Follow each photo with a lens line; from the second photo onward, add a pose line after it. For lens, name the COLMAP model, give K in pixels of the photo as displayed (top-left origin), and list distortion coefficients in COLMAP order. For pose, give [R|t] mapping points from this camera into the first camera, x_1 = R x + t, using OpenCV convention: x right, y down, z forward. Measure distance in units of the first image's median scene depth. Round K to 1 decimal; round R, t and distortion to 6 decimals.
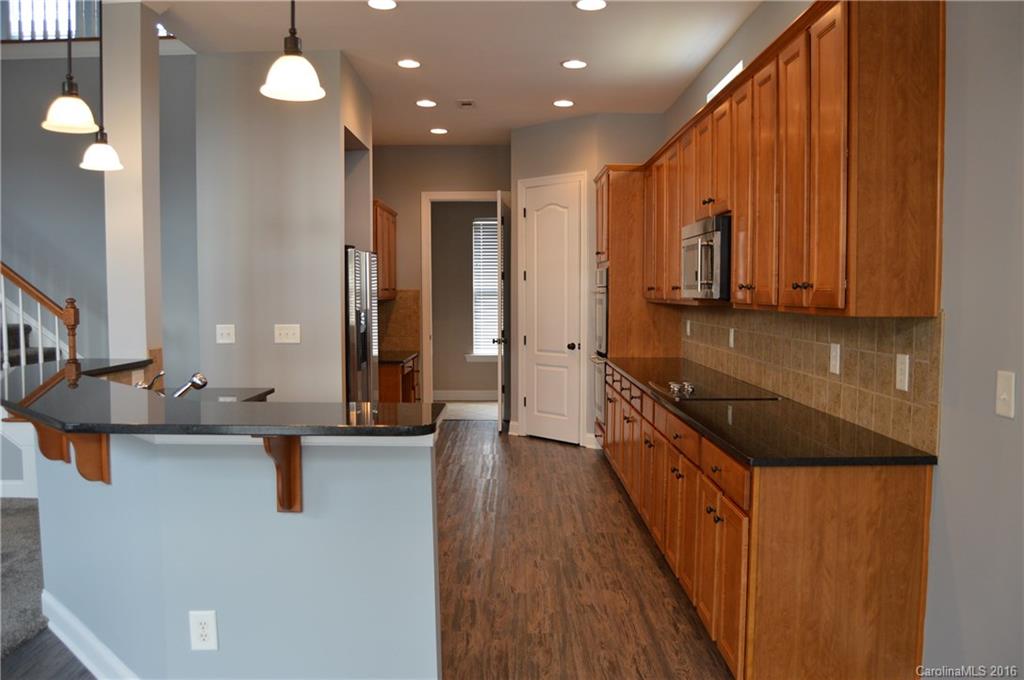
lens RADIAL K [[816.7, 0, 512.7], [0, 816.7, 341.7], [0, 0, 1]] dist [-0.095940, 0.046242]
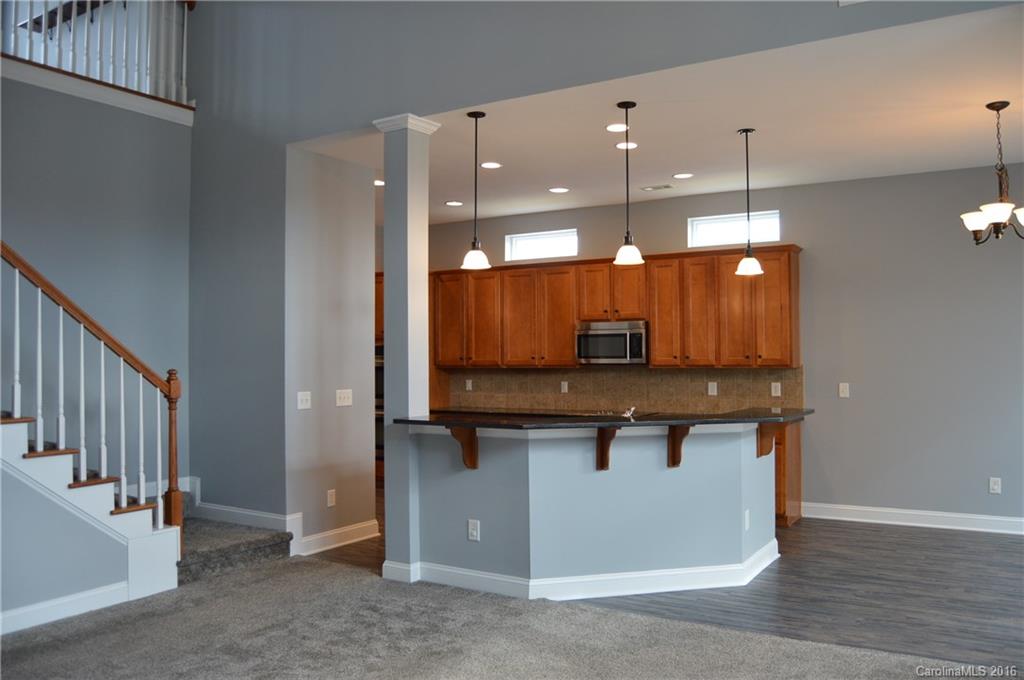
lens RADIAL K [[816.7, 0, 516.5], [0, 816.7, 345.7], [0, 0, 1]] dist [-0.095940, 0.046242]
pose [[0.536710, 0.009731, 0.843711, -1.142573], [0.057346, 0.997201, -0.047981, -0.013743], [-0.841816, 0.074135, 0.534649, 0.151054]]
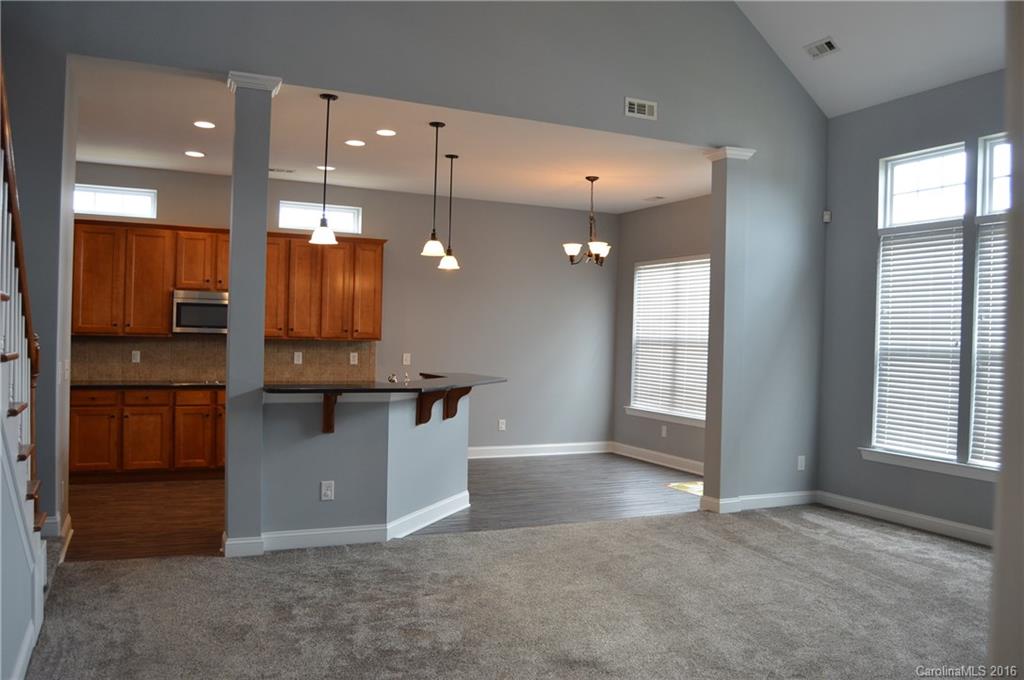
lens RADIAL K [[816.7, 0, 518.0], [0, 816.7, 350.9], [0, 0, 1]] dist [-0.095940, 0.046242]
pose [[-0.416806, -0.027678, 0.908574, -1.376381], [0.029811, 0.998582, 0.044095, -0.058422], [-0.908506, 0.045465, -0.415390, 0.899954]]
